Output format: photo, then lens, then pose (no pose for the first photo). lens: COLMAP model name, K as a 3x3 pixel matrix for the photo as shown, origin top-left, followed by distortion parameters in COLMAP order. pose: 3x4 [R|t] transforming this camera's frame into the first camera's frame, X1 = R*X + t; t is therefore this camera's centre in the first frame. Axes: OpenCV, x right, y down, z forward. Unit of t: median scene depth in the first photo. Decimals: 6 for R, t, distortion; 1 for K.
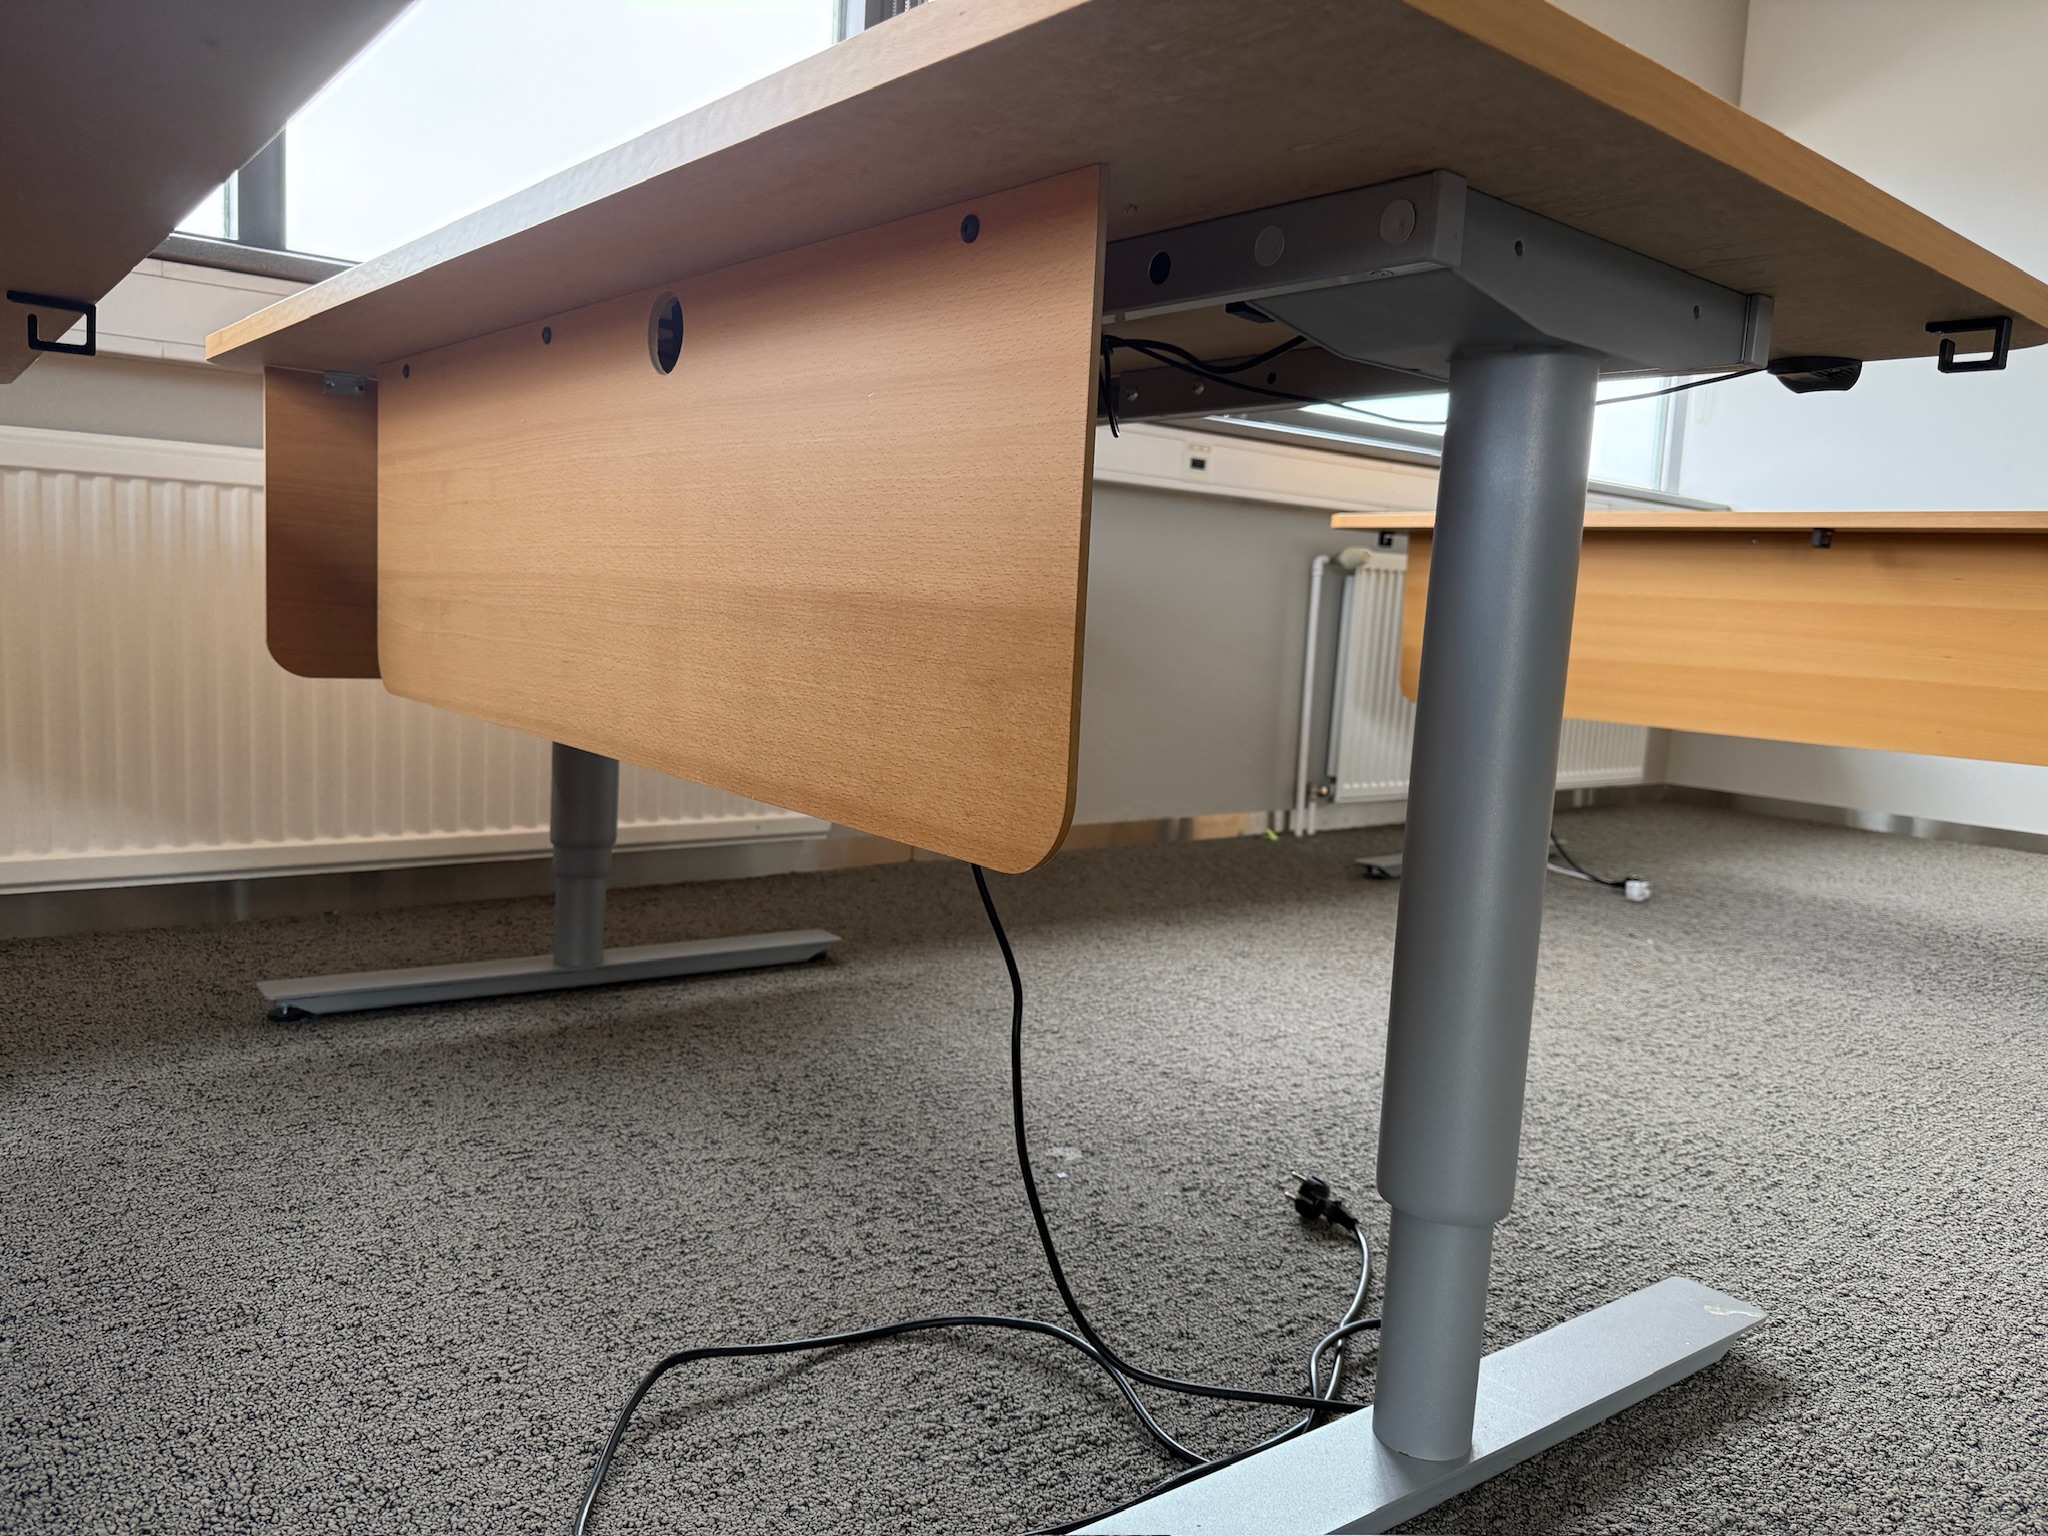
lens RADIAL K [[1452.8, 0, 1021.1], [0, 1452.8, 772.8], [0, 0, 1]] dist [0.046028, -0.059310]
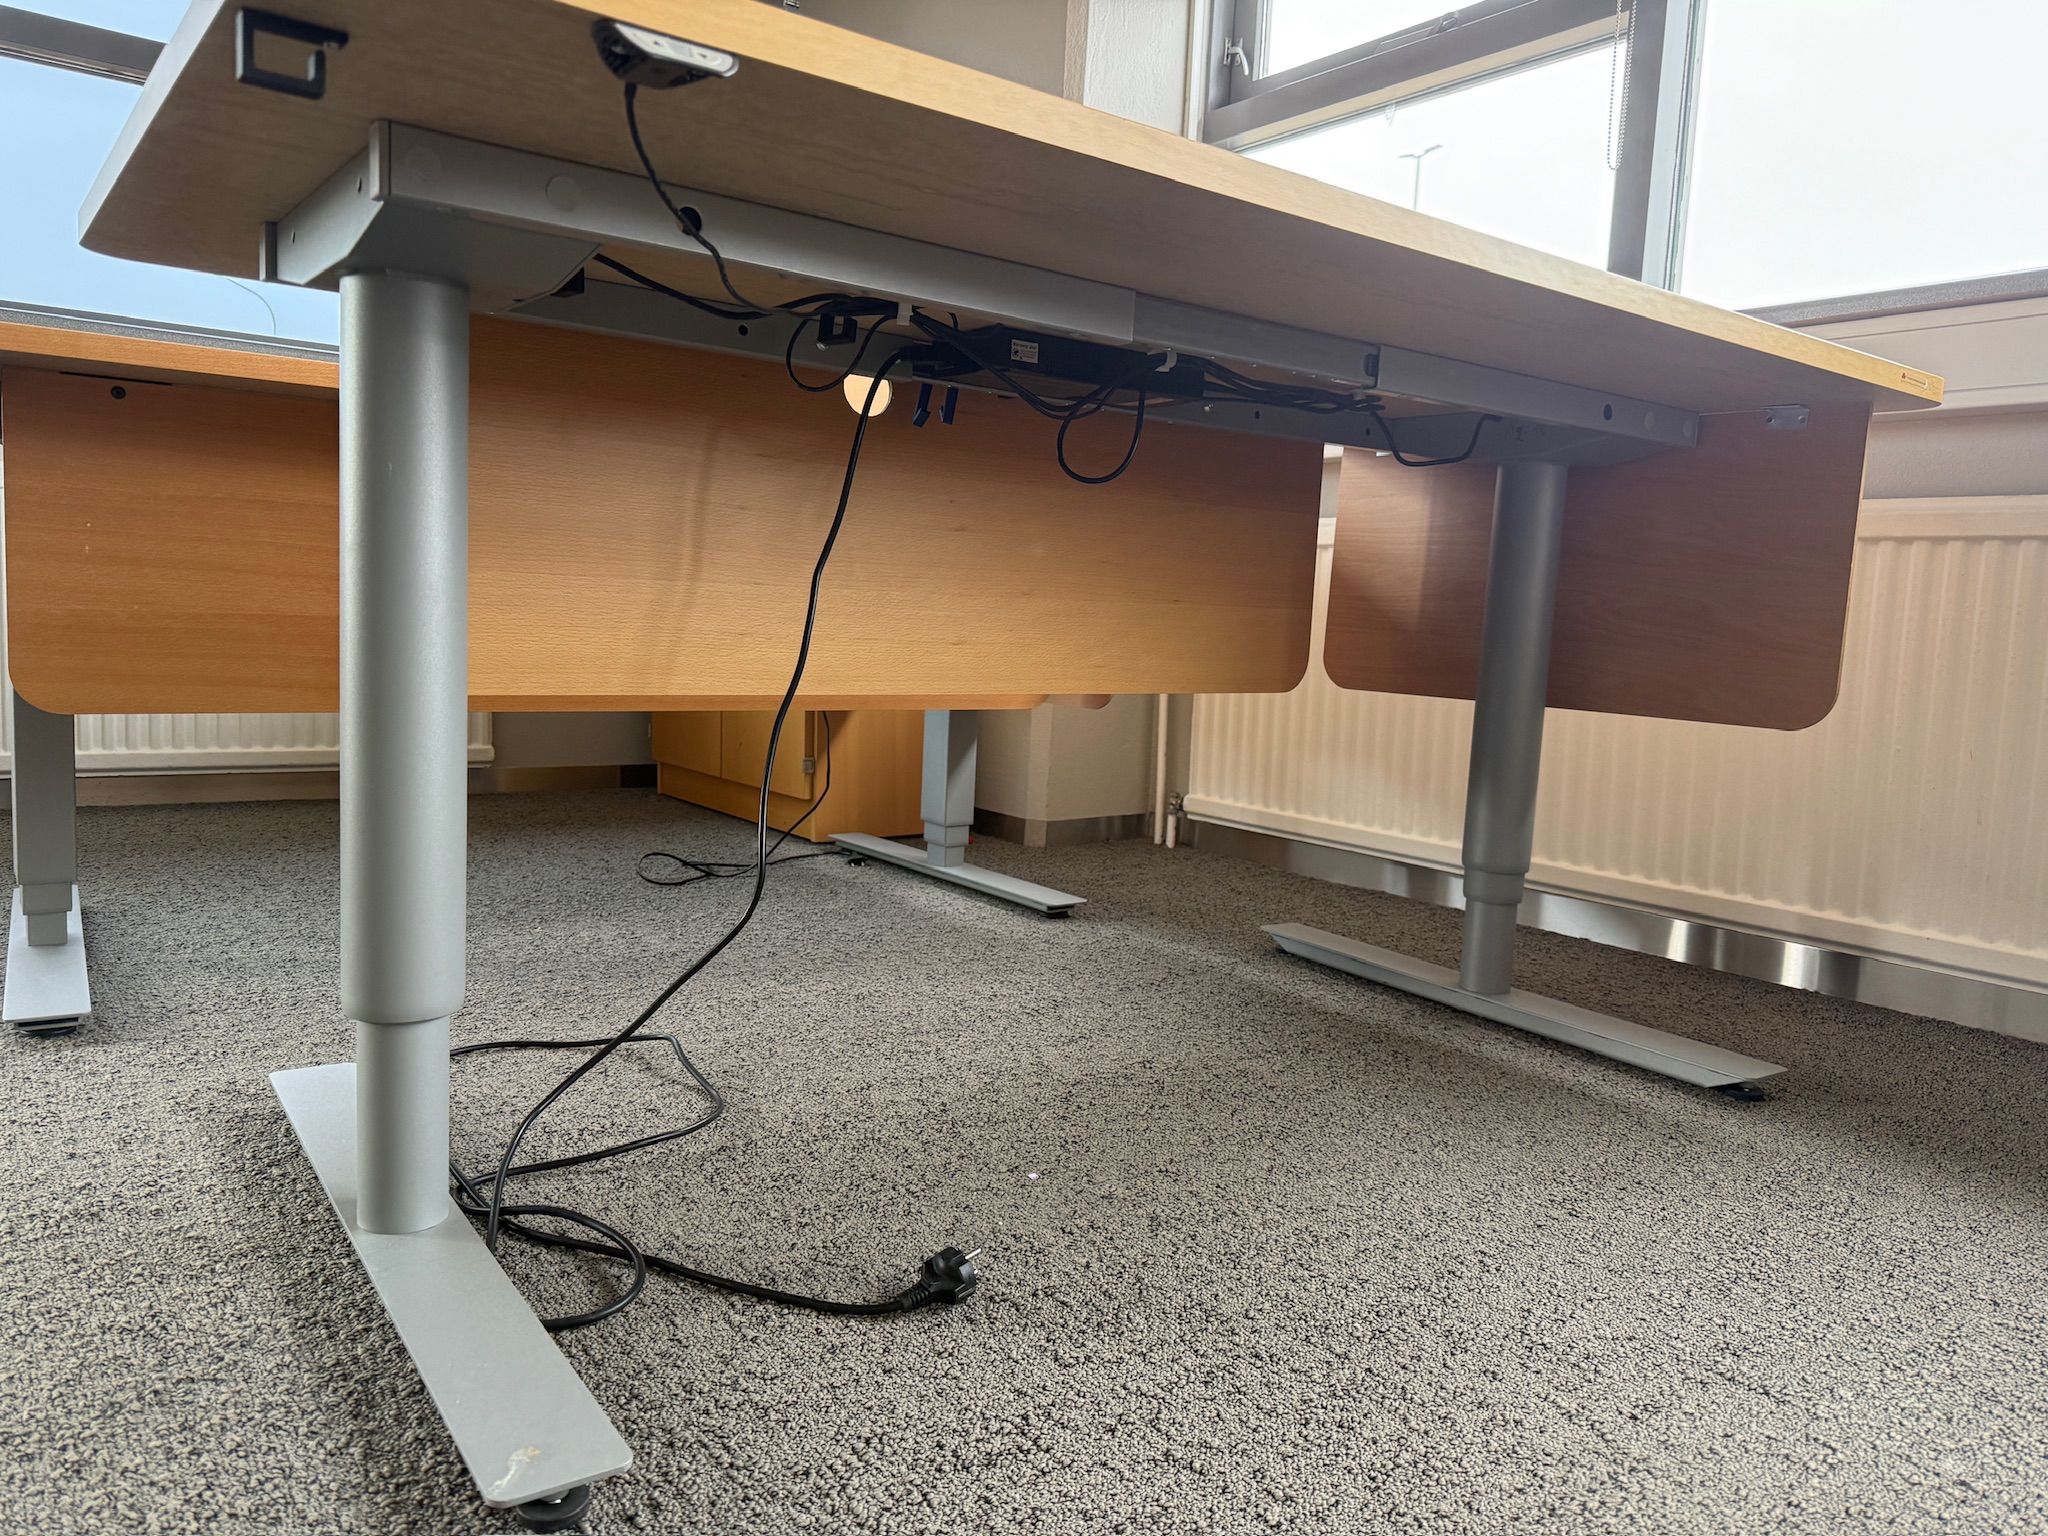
lens RADIAL K [[1460.5, 0, 1024.0], [0, 1460.5, 768.0], [0, 0, 1]] dist [0.002717, -0.000297]
pose [[-0.036217, 0.055189, -0.997819, 0.750036], [-0.167472, 0.984018, 0.060504, -0.026732], [0.985211, 0.169298, -0.026395, 0.776279]]
